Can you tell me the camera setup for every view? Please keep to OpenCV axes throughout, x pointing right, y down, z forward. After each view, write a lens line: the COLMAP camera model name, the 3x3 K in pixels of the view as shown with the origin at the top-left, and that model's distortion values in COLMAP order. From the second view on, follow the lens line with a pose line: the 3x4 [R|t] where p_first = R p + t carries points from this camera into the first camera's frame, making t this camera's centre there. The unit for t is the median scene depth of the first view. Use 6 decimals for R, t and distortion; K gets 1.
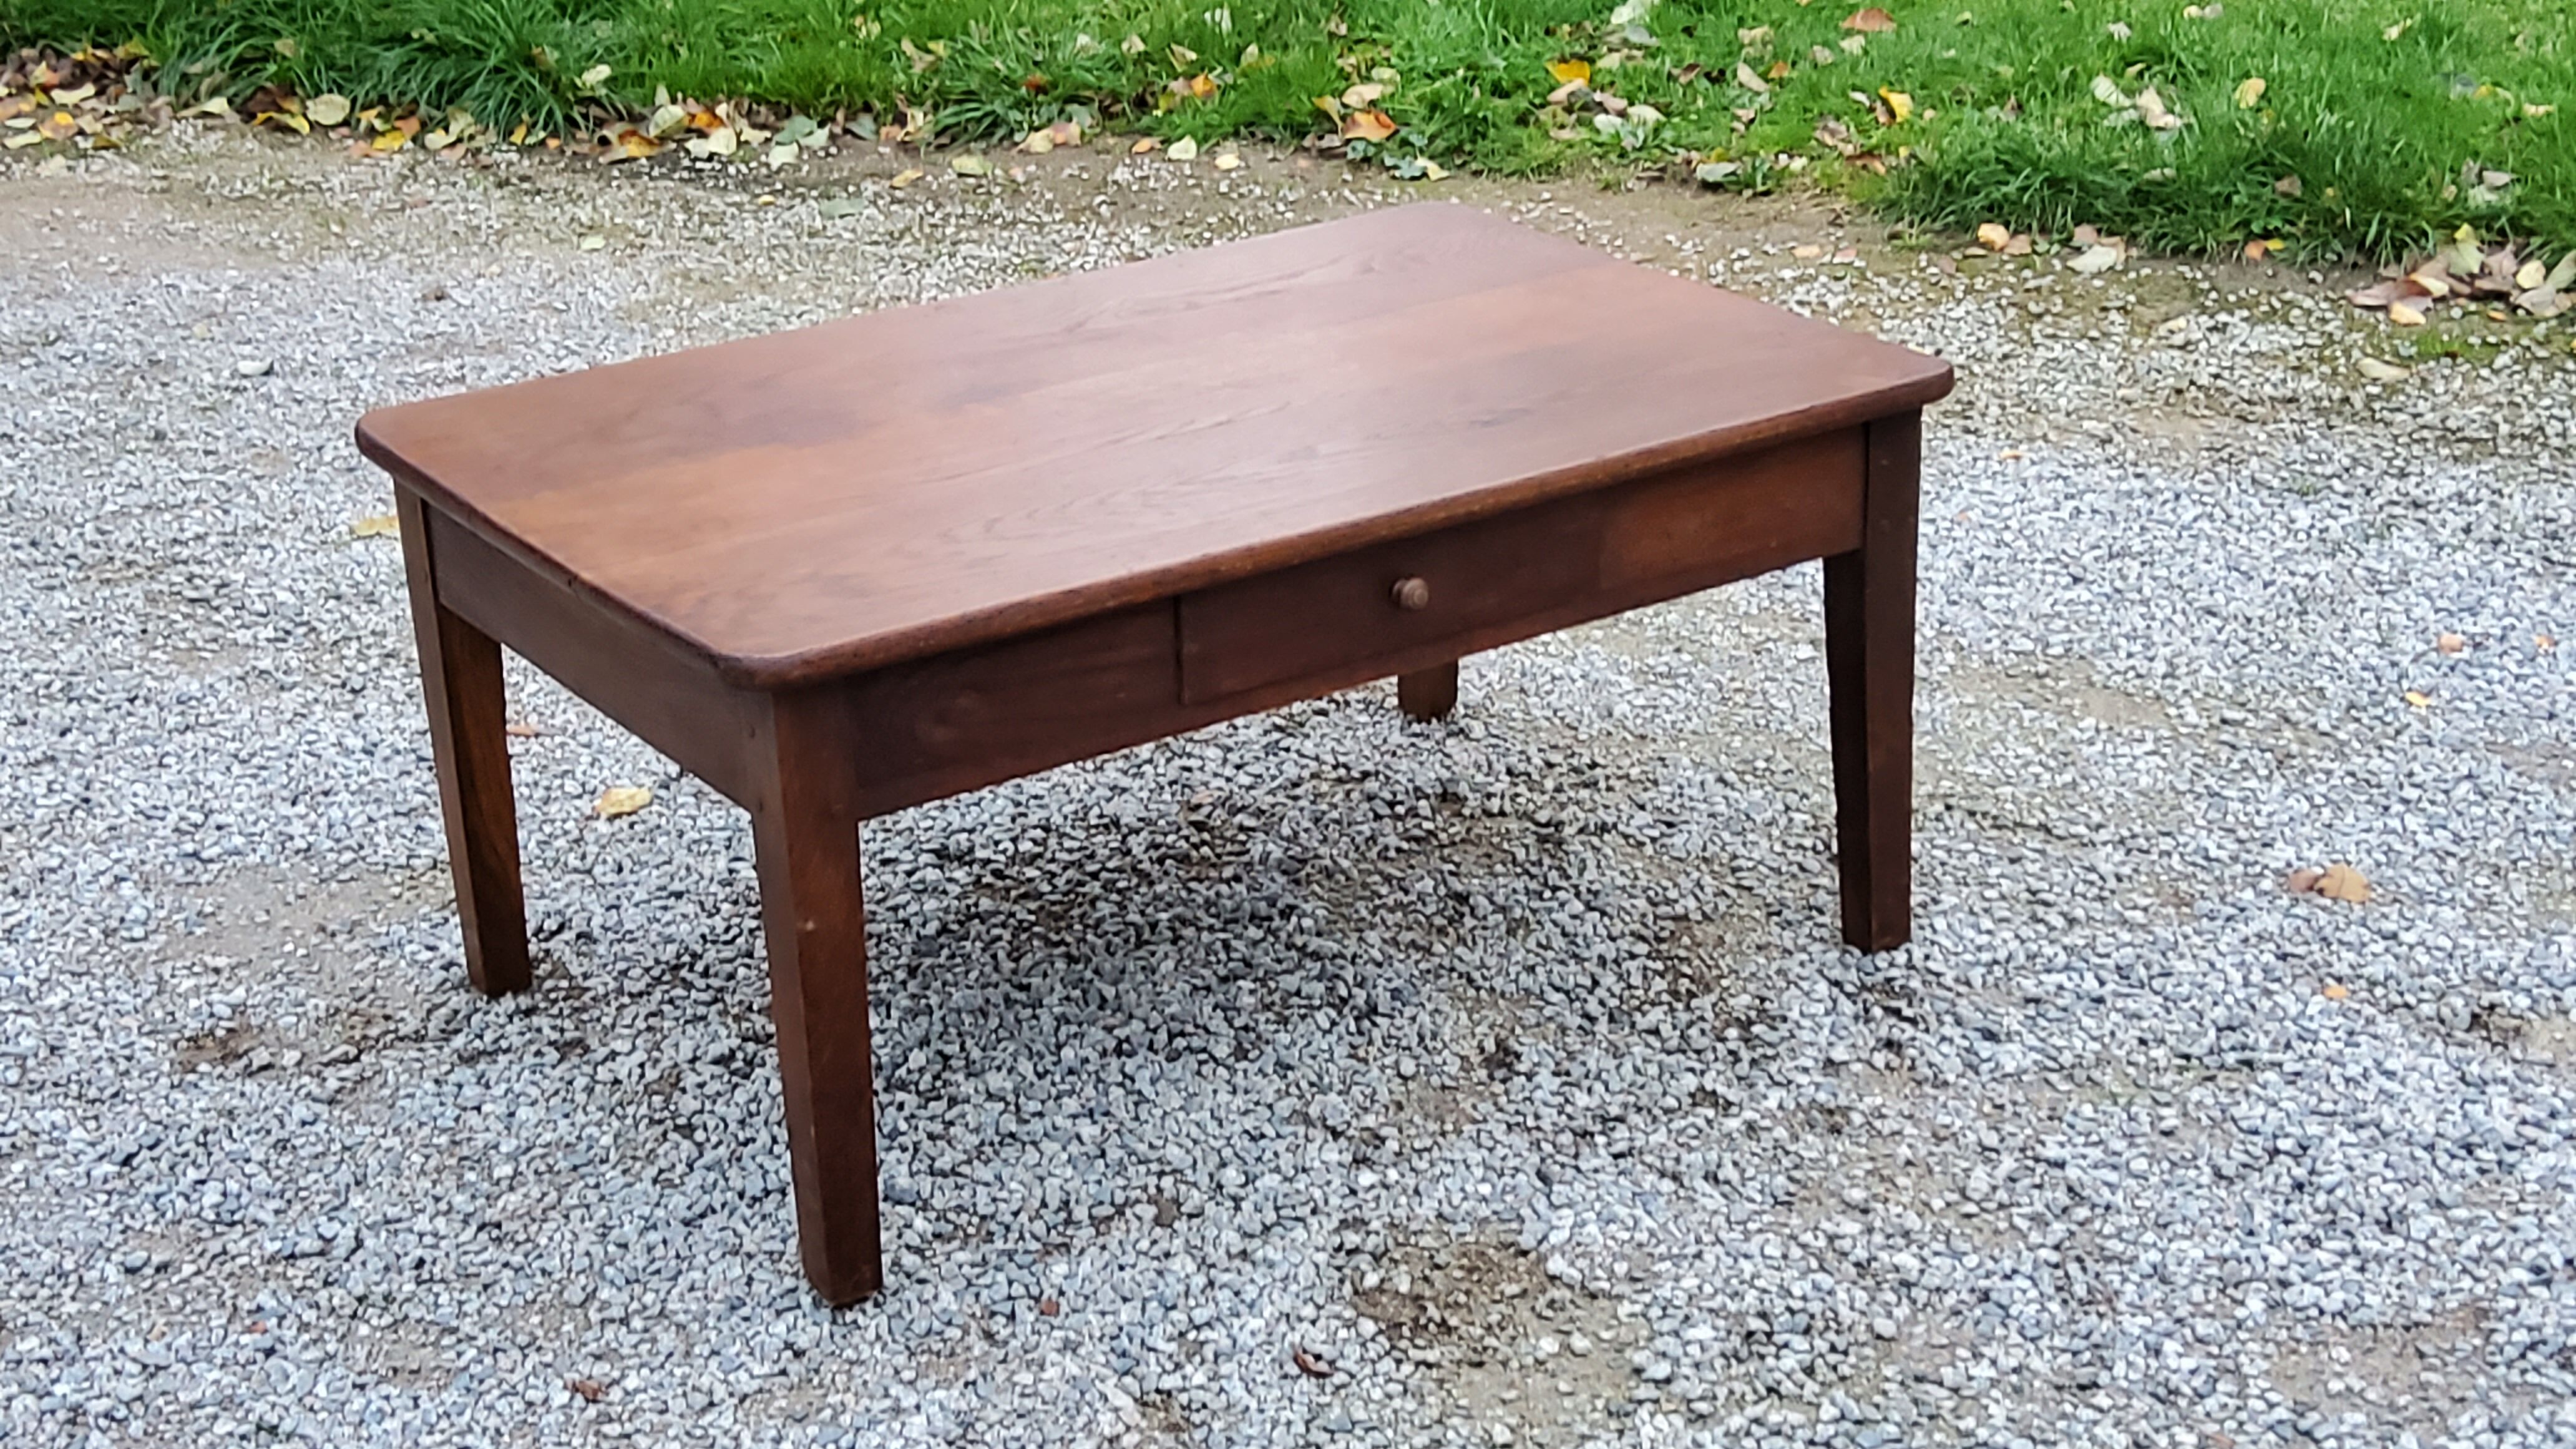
lens RADIAL K [[3818.2, 0, 1257.3], [0, 3818.2, 695.7], [0, 0, 1]] dist [0.120910, 0.000000]
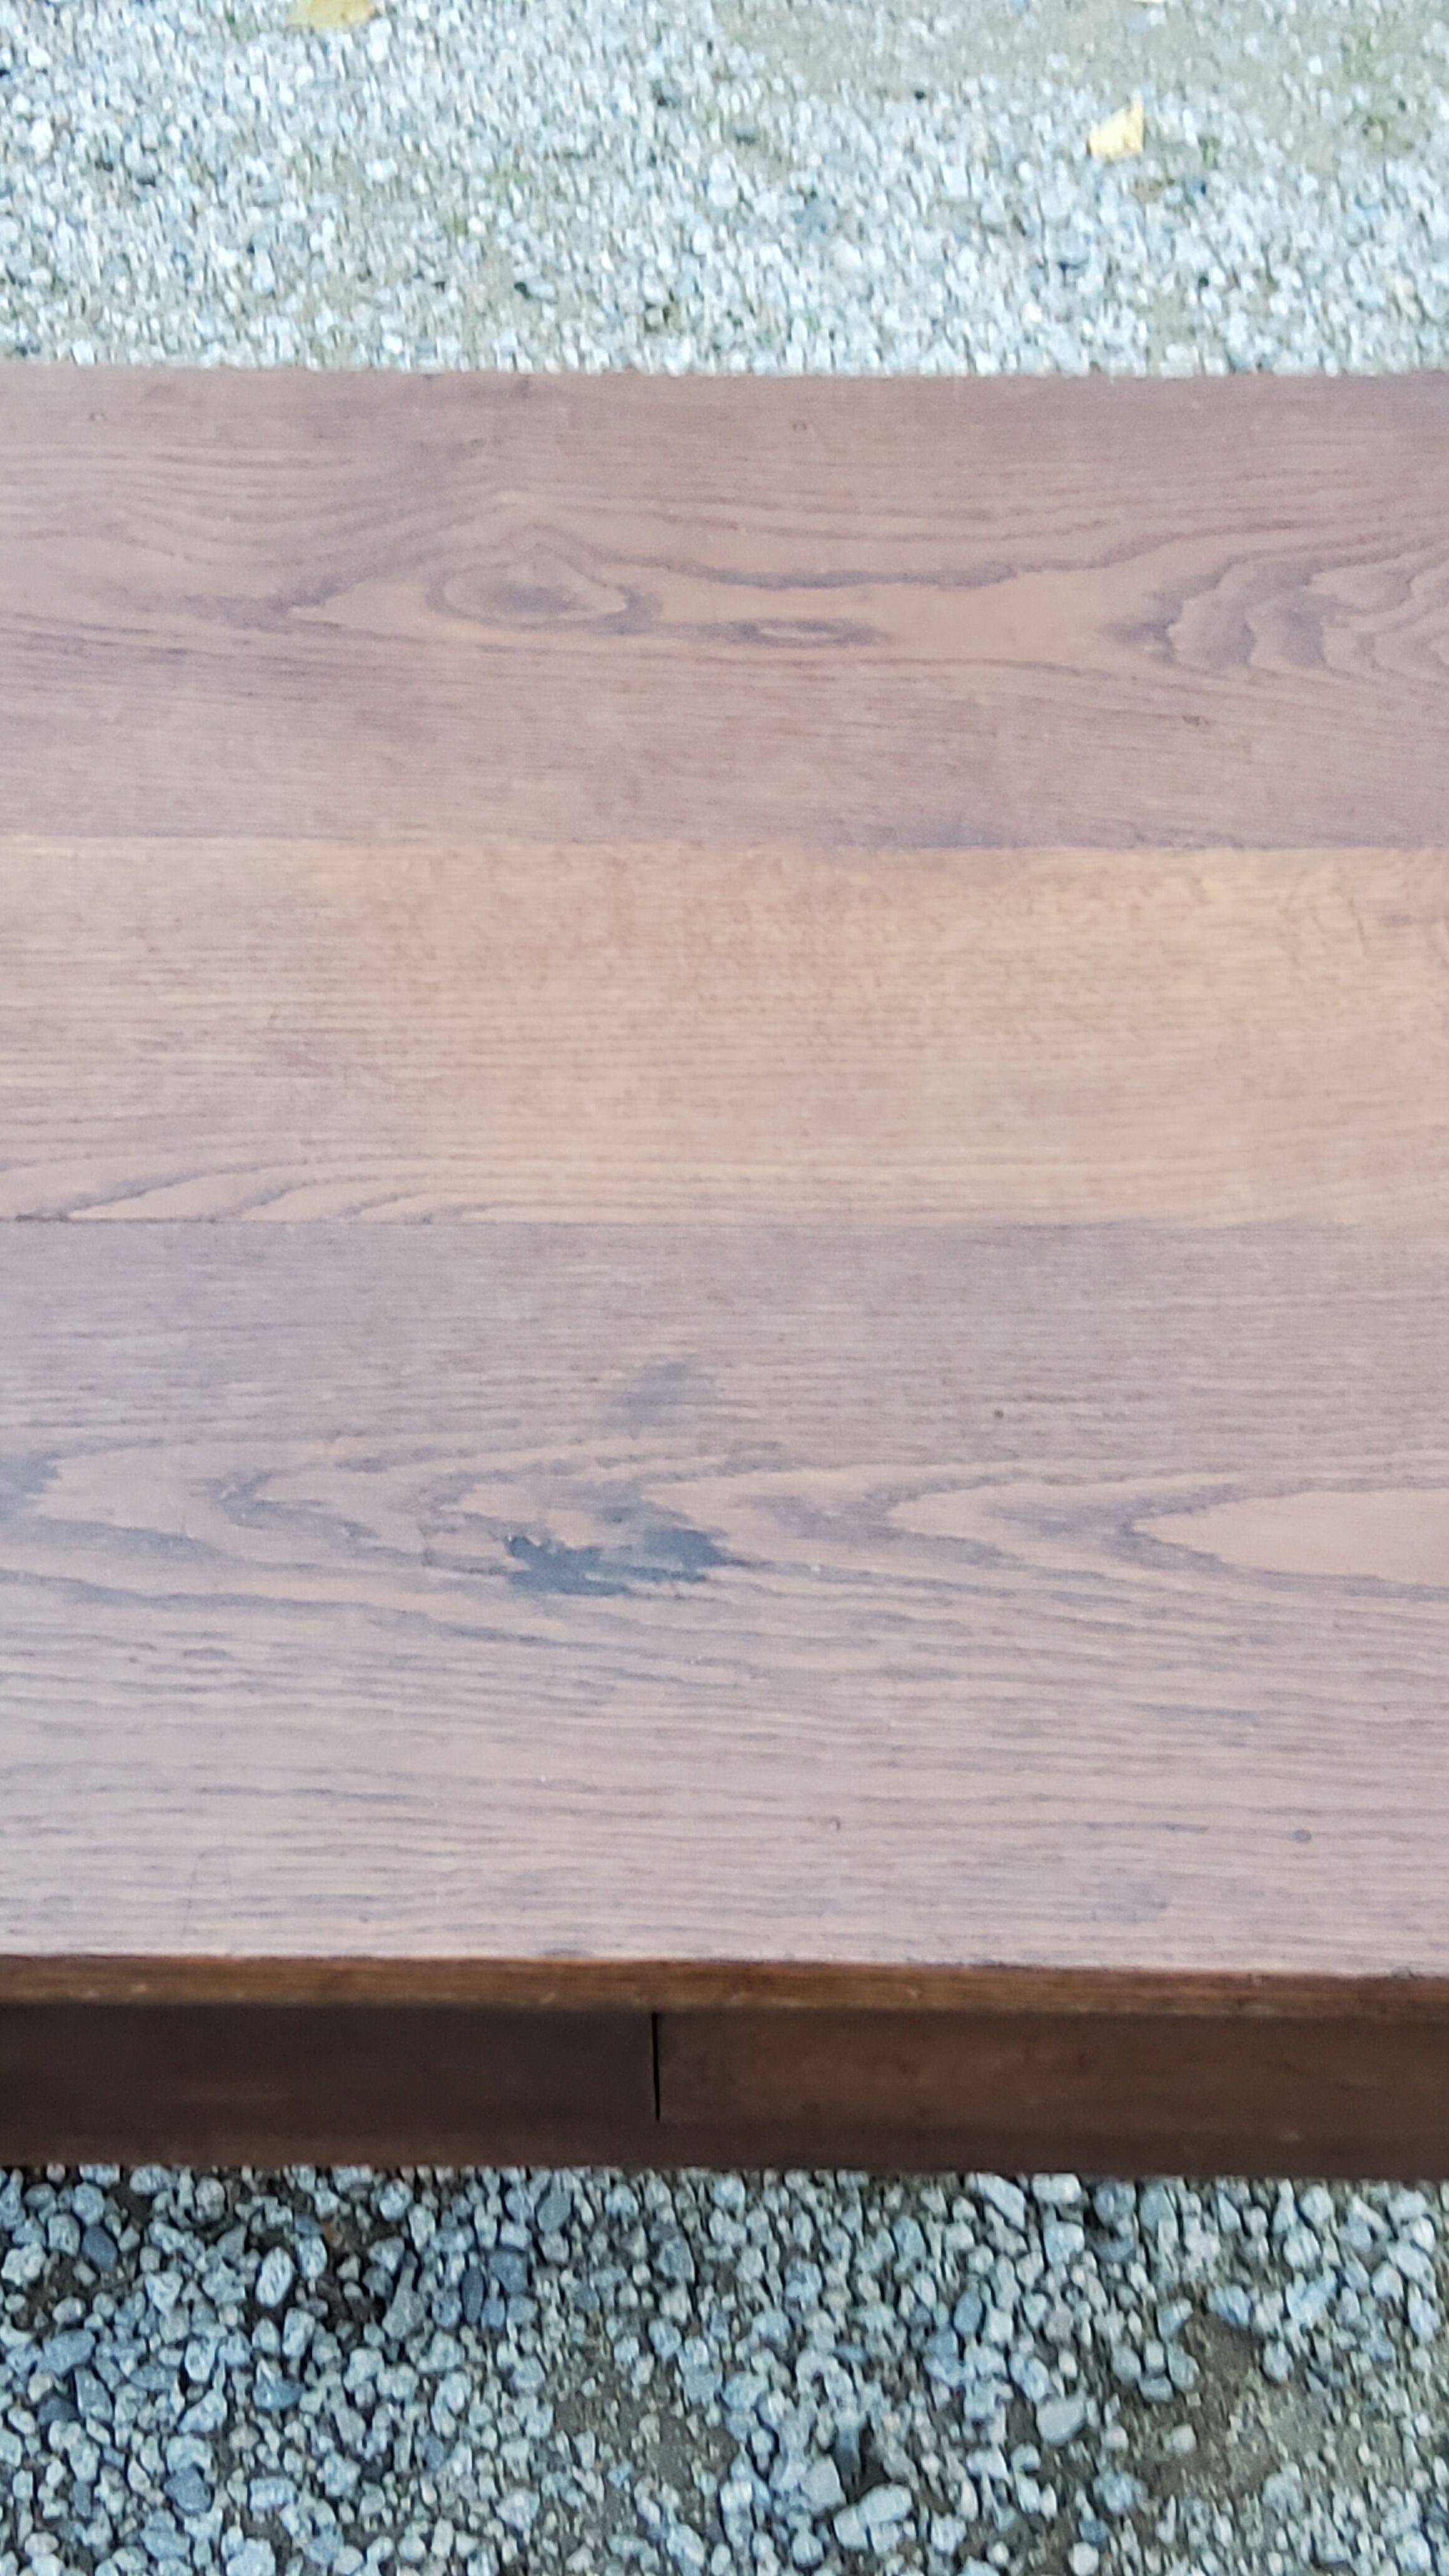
lens RADIAL K [[3818.2, 0, 785.2], [0, 3818.2, 1263.8], [0, 0, 1]] dist [0.120910, 0.000000]
pose [[0.818131, 0.432166, -0.379334, 0.191896], [-0.229965, 0.850522, 0.473000, -0.254549], [0.527046, -0.299742, 0.795222, 0.702858]]
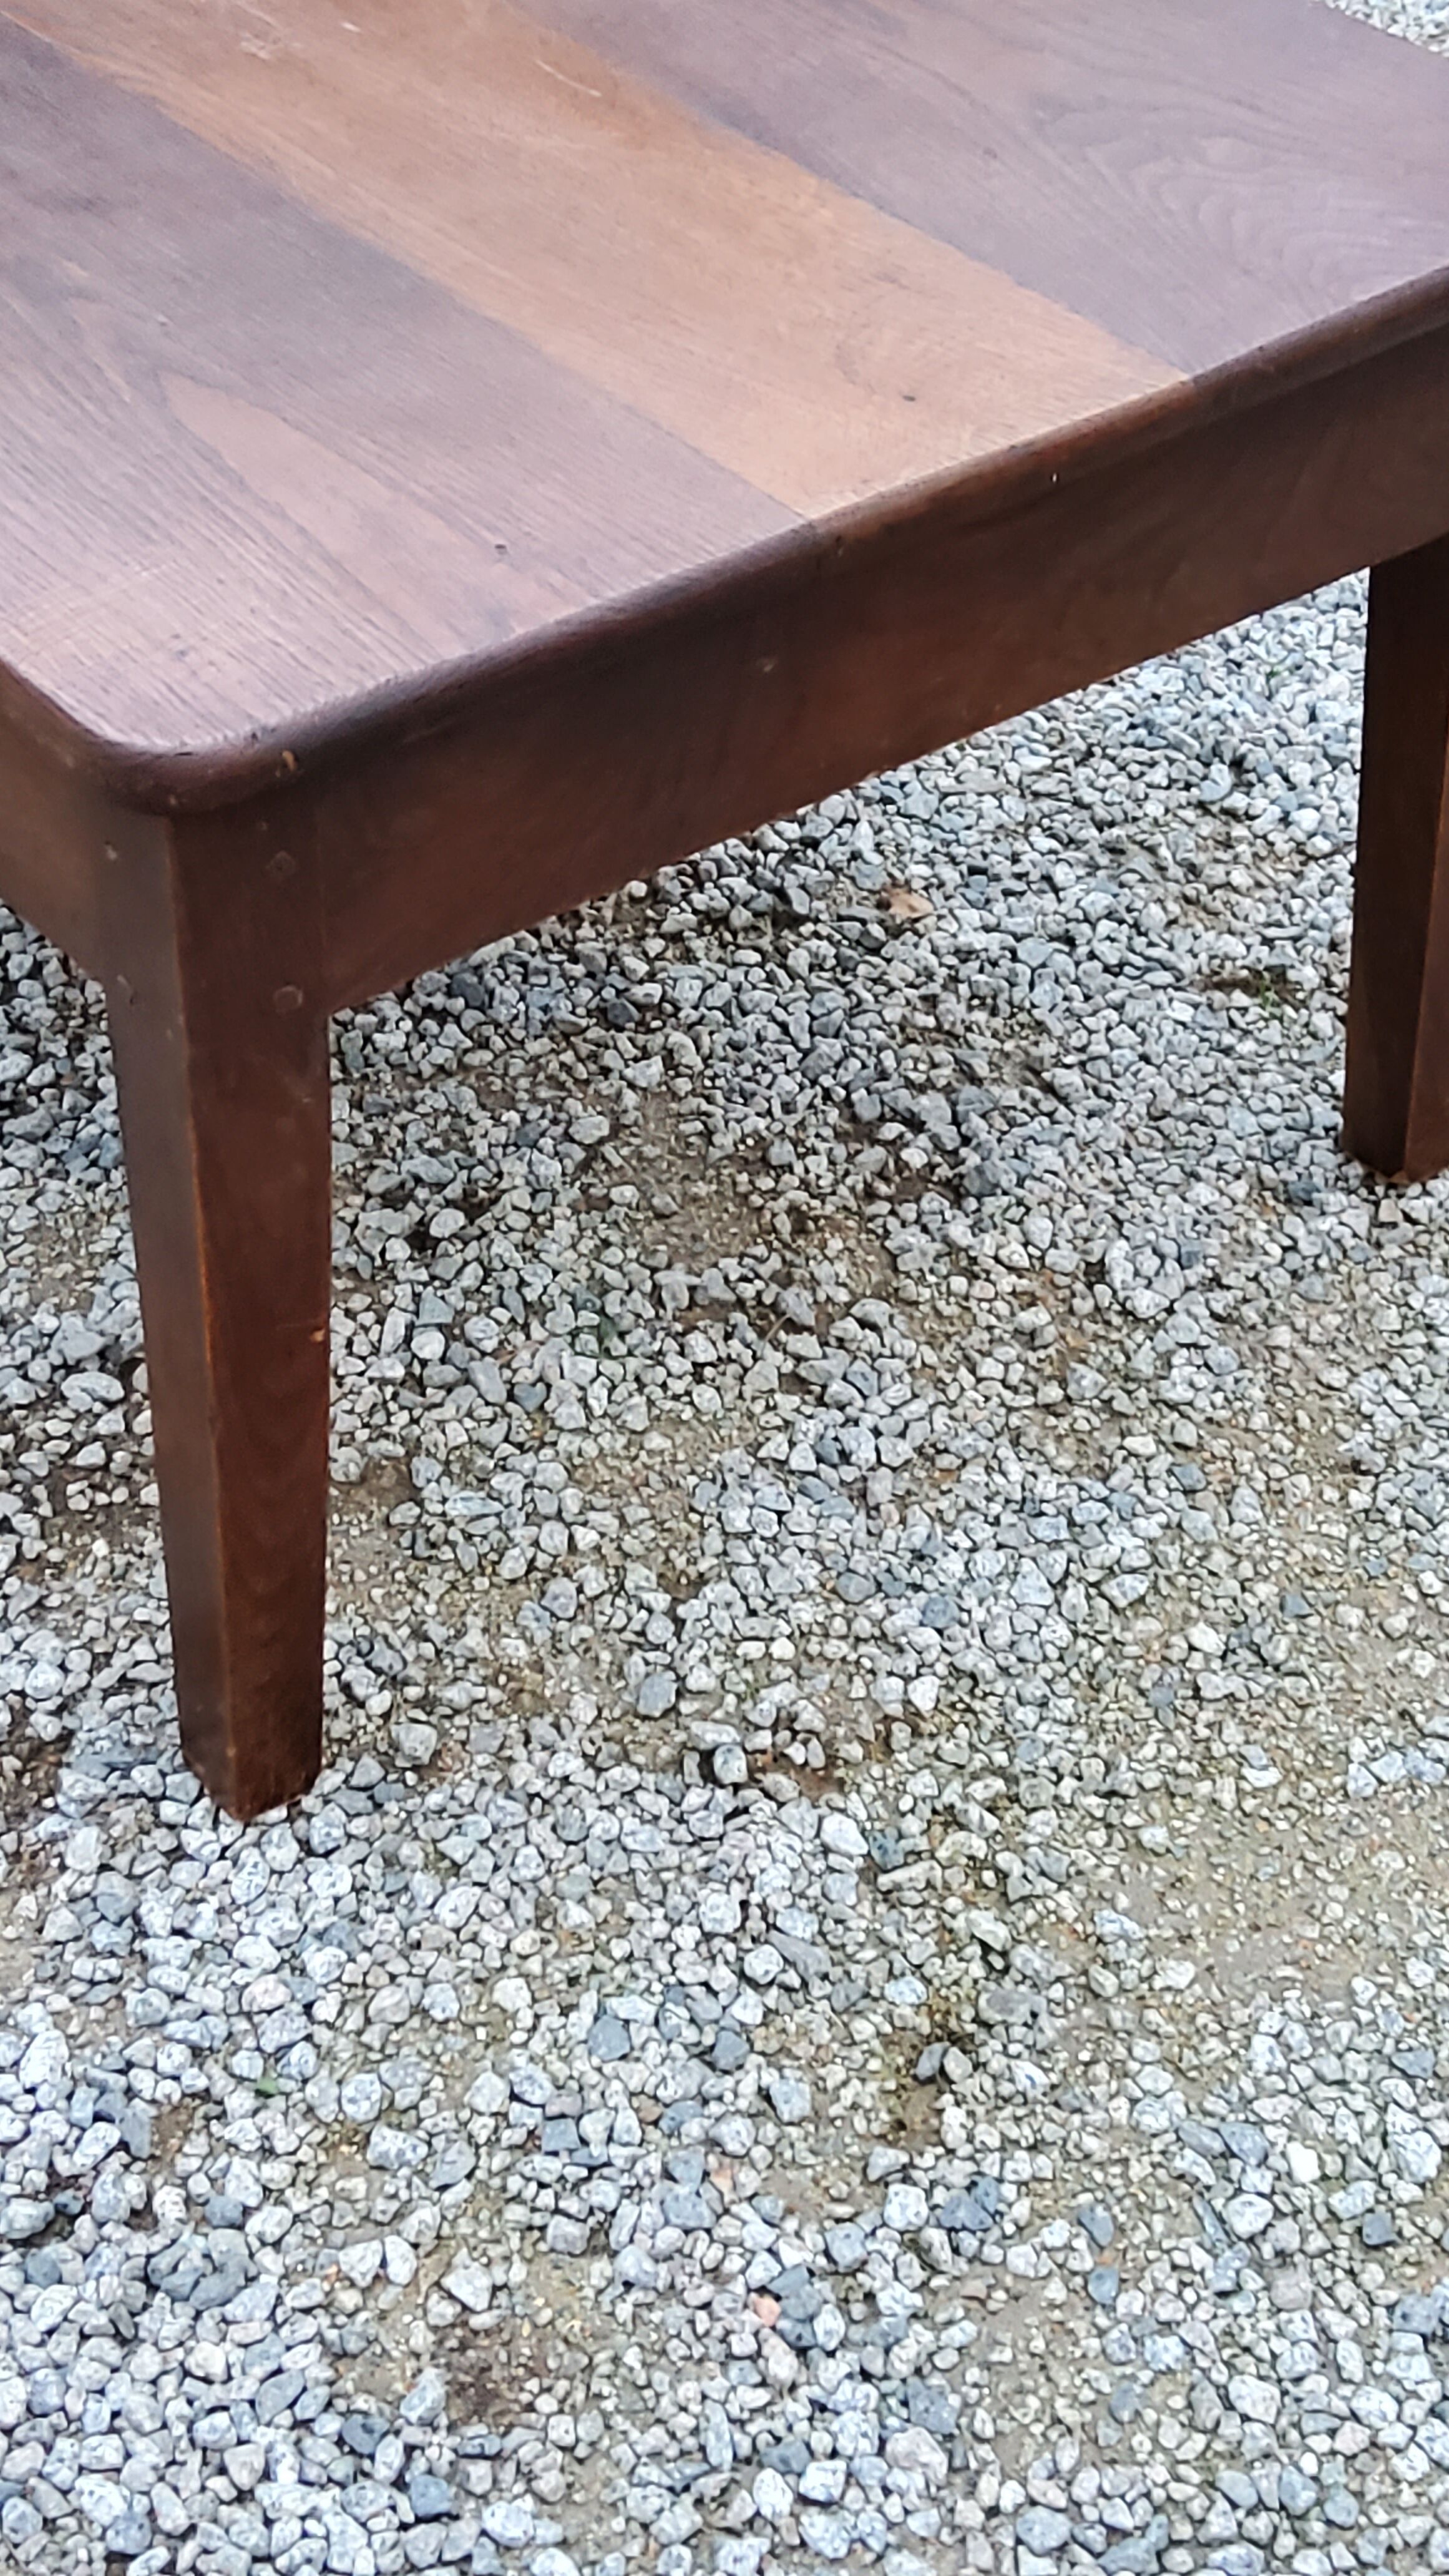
lens RADIAL K [[3818.2, 0, 744.5], [0, 3818.2, 1292.2], [0, 0, 1]] dist [0.120910, 0.000000]
pose [[0.063784, 0.666975, -0.742345, 0.497225], [-0.369467, 0.706786, 0.603281, -0.297411], [0.927052, 0.235792, 0.291507, 0.943664]]
